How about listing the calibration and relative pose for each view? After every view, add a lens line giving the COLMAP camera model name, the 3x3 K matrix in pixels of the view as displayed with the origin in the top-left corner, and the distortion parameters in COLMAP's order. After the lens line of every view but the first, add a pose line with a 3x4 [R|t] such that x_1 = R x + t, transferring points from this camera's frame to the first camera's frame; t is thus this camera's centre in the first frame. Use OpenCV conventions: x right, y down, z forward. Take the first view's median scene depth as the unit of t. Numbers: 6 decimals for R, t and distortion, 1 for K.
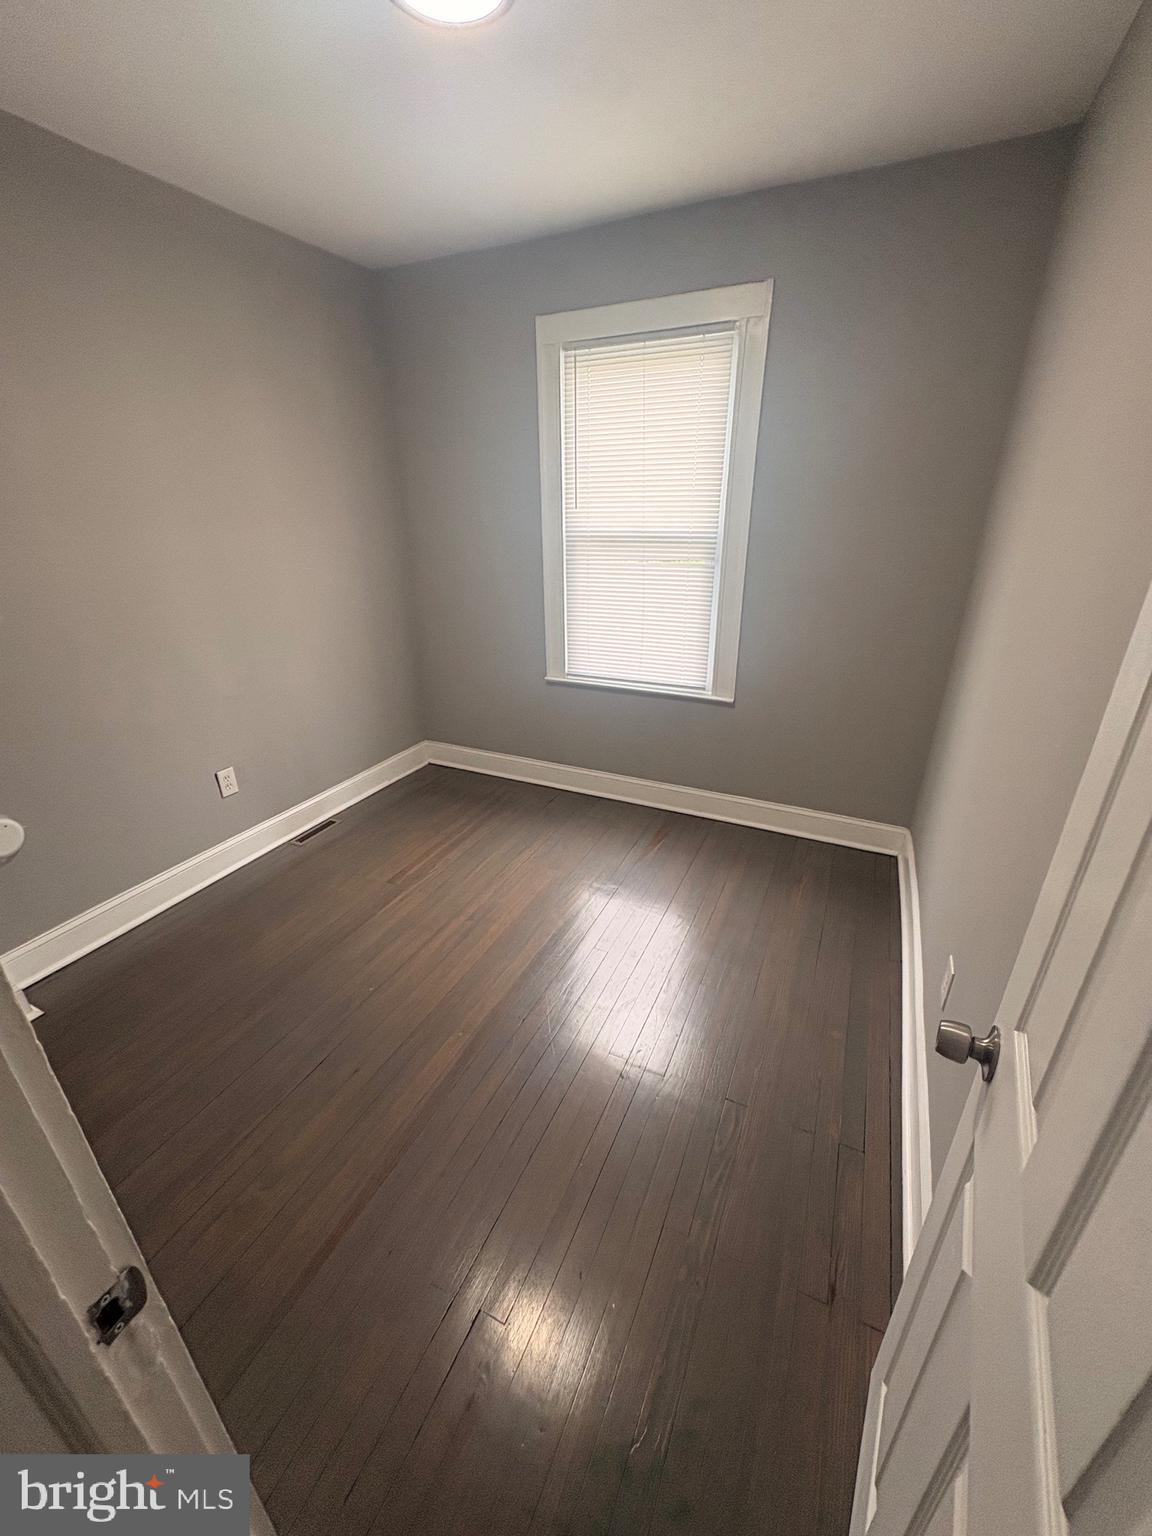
lens RADIAL K [[614.0, 0, 576.0], [0, 614.0, 768.0], [0, 0, 1]] dist [0.001281, 0.000396]
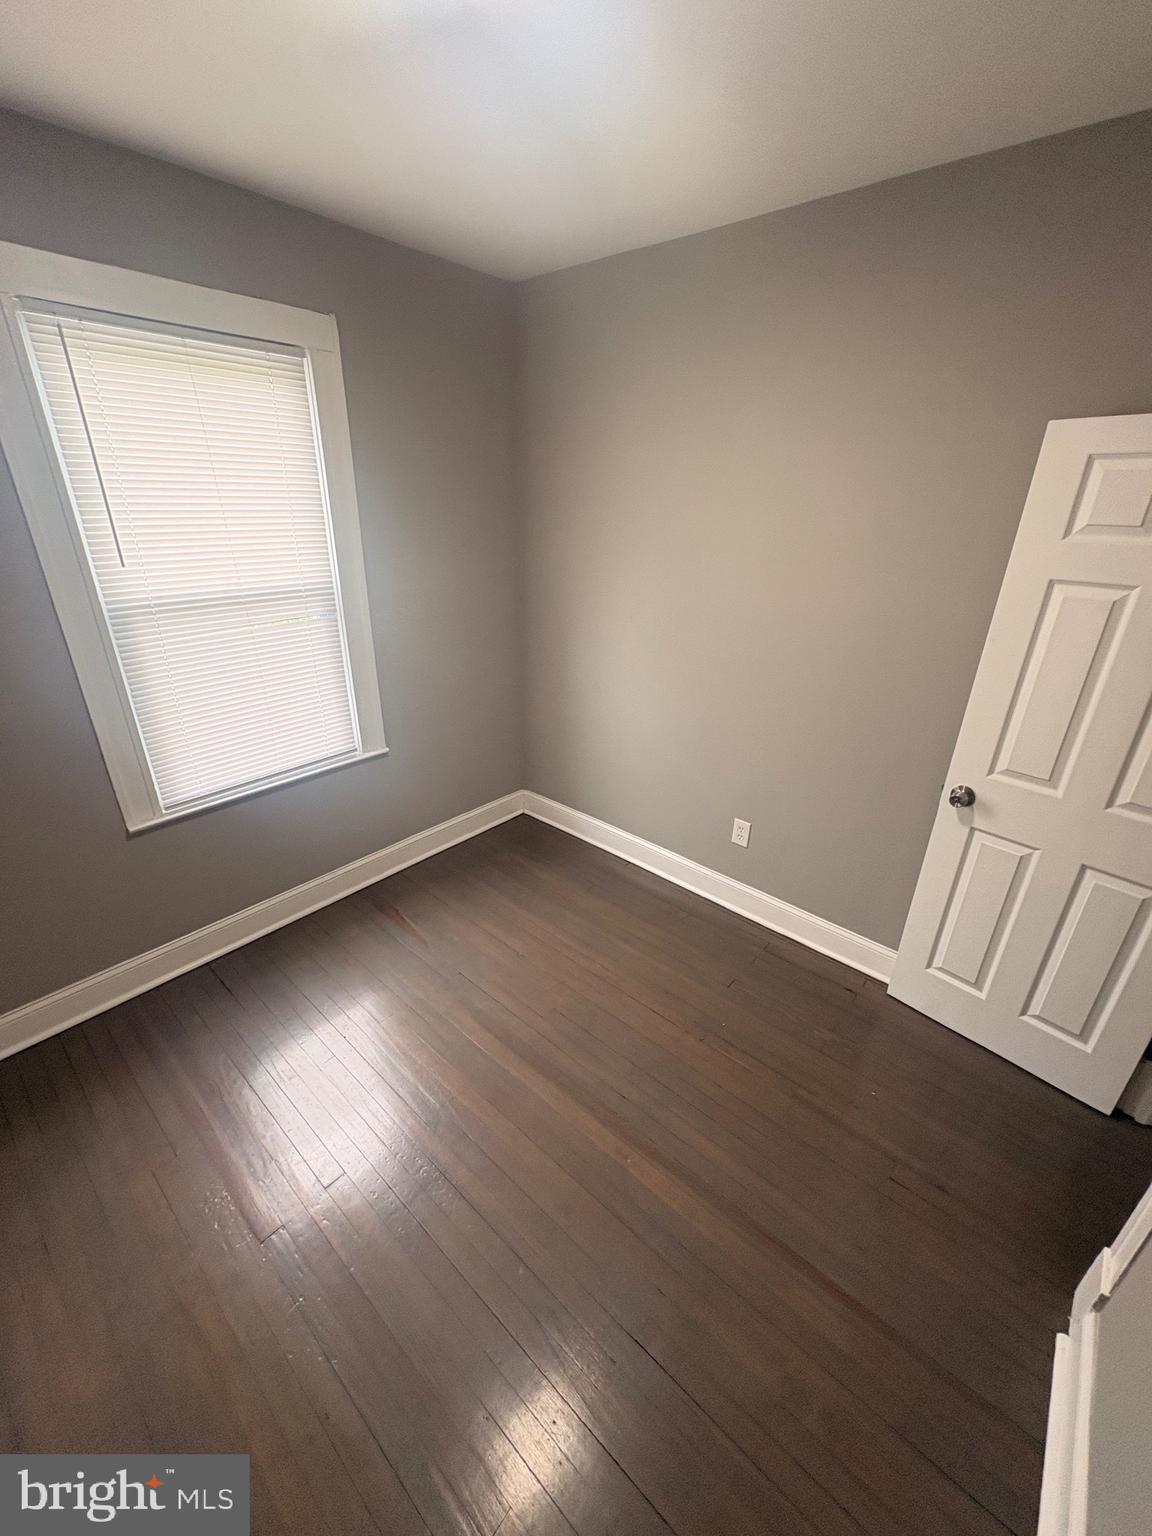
lens RADIAL K [[614.0, 0, 576.0], [0, 614.0, 768.0], [0, 0, 1]] dist [0.001281, 0.000396]
pose [[0.271715, -0.380657, 0.883895, -0.519657], [0.356660, 0.892878, 0.274886, -0.241894], [-0.893848, 0.240559, 0.378374, 0.381771]]
